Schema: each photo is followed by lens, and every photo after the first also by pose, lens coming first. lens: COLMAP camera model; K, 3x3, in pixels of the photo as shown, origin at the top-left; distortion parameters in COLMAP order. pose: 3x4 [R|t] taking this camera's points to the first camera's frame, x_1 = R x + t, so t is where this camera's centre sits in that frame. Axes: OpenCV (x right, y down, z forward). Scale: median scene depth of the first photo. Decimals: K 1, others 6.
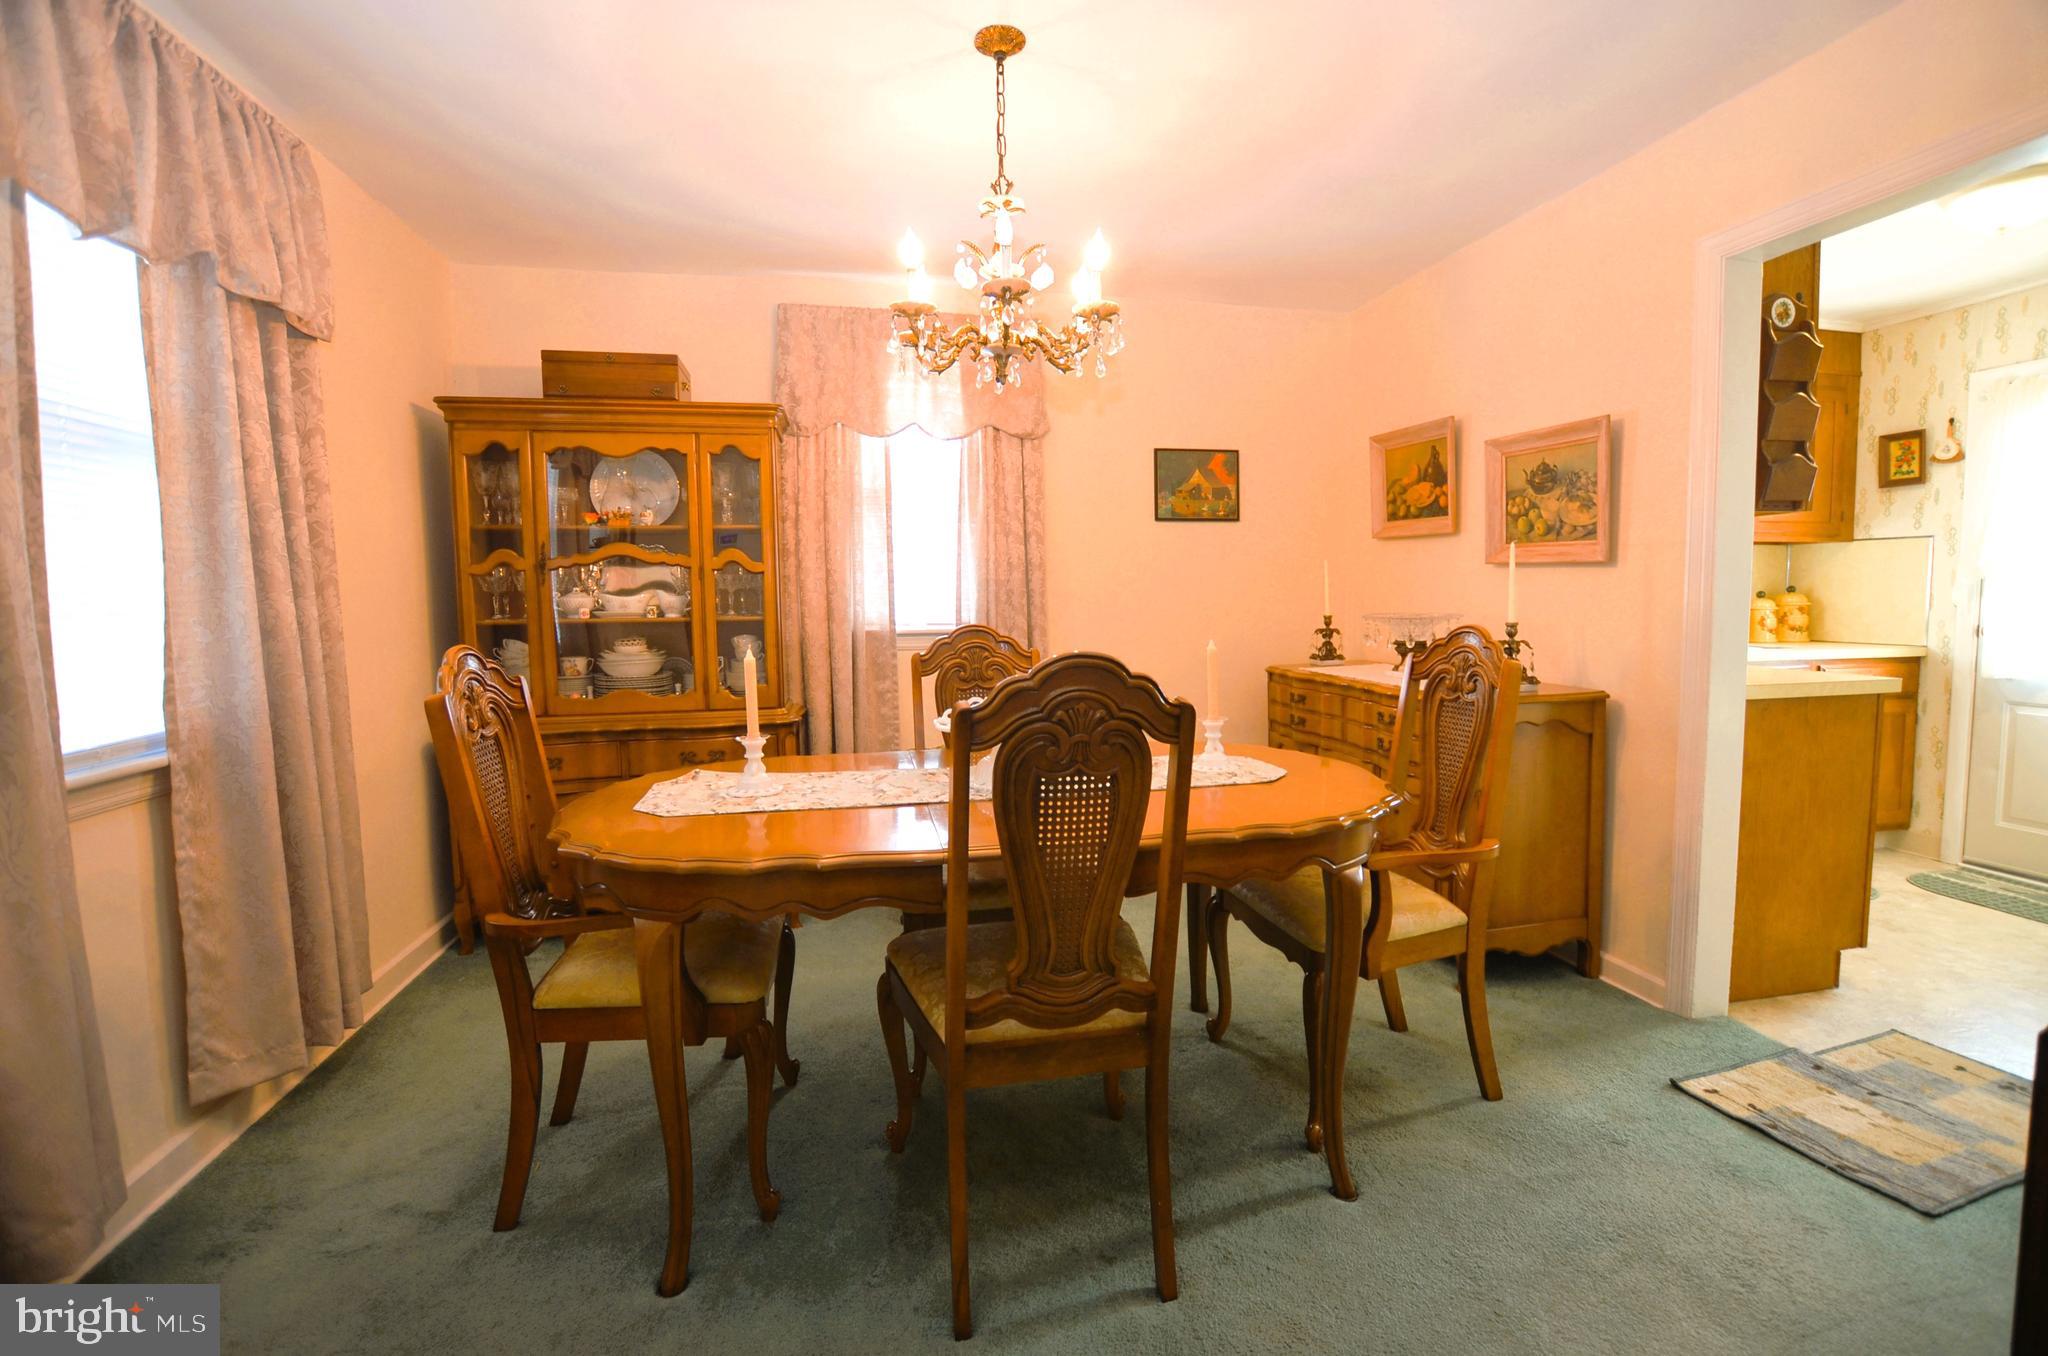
lens RADIAL K [[899.5, 0, 1022.6], [0, 899.5, 667.6], [0, 0, 1]] dist [-0.023805, 0.001143]
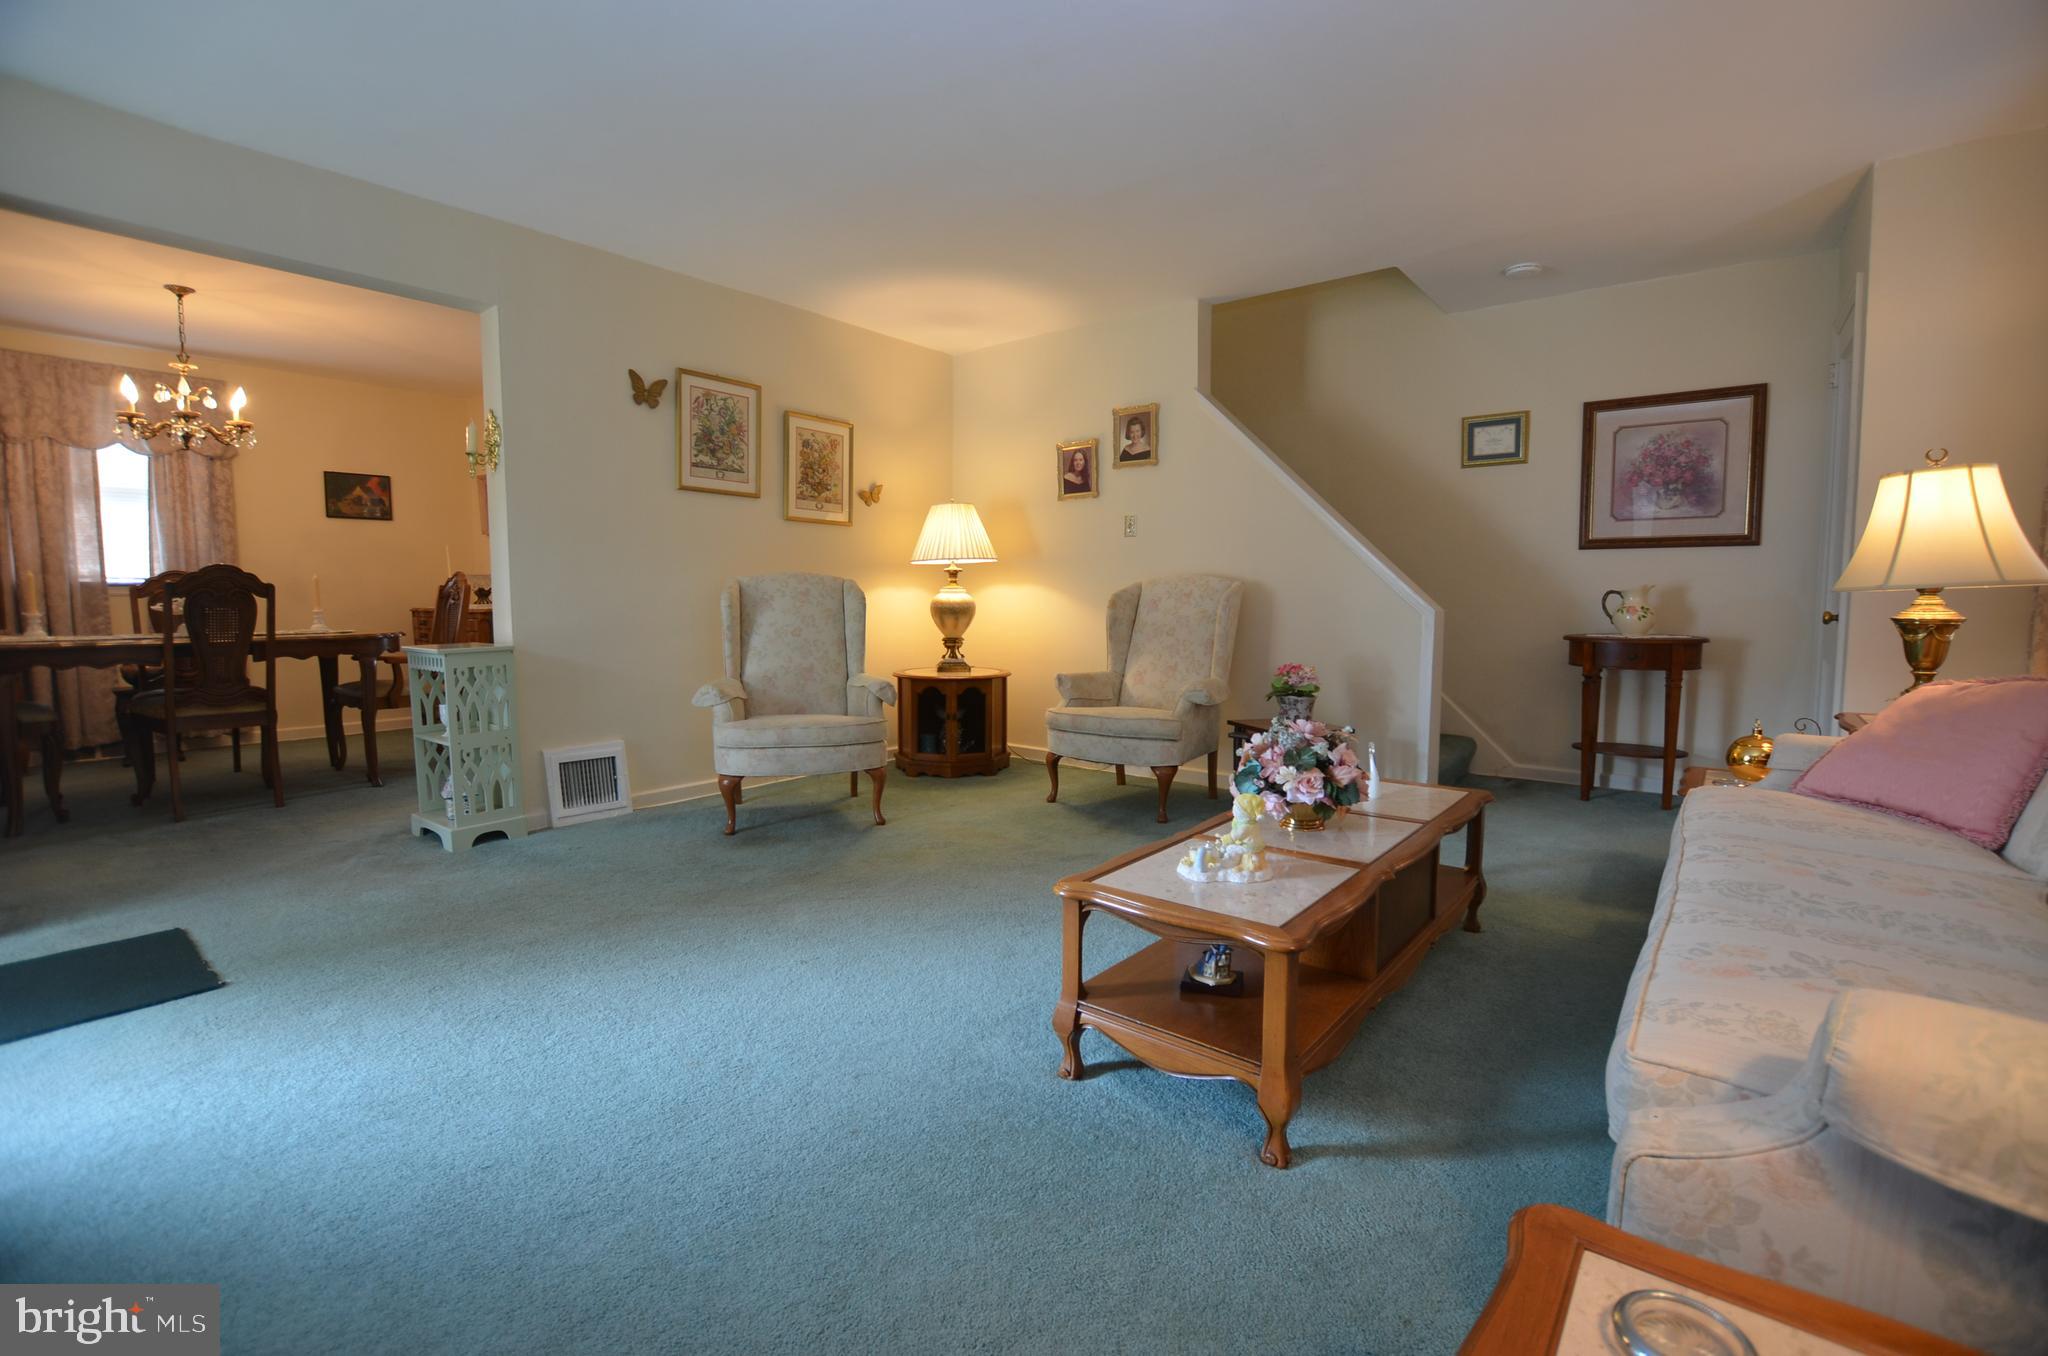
lens RADIAL K [[899.5, 0, 1036.9], [0, 899.5, 662.5], [0, 0, 1]] dist [-0.023805, 0.001143]
pose [[0.757352, -0.040313, 0.651761, 0.056144], [0.045819, 0.998913, 0.008544, 0.116682], [-0.651397, 0.023392, 0.758376, -0.845133]]
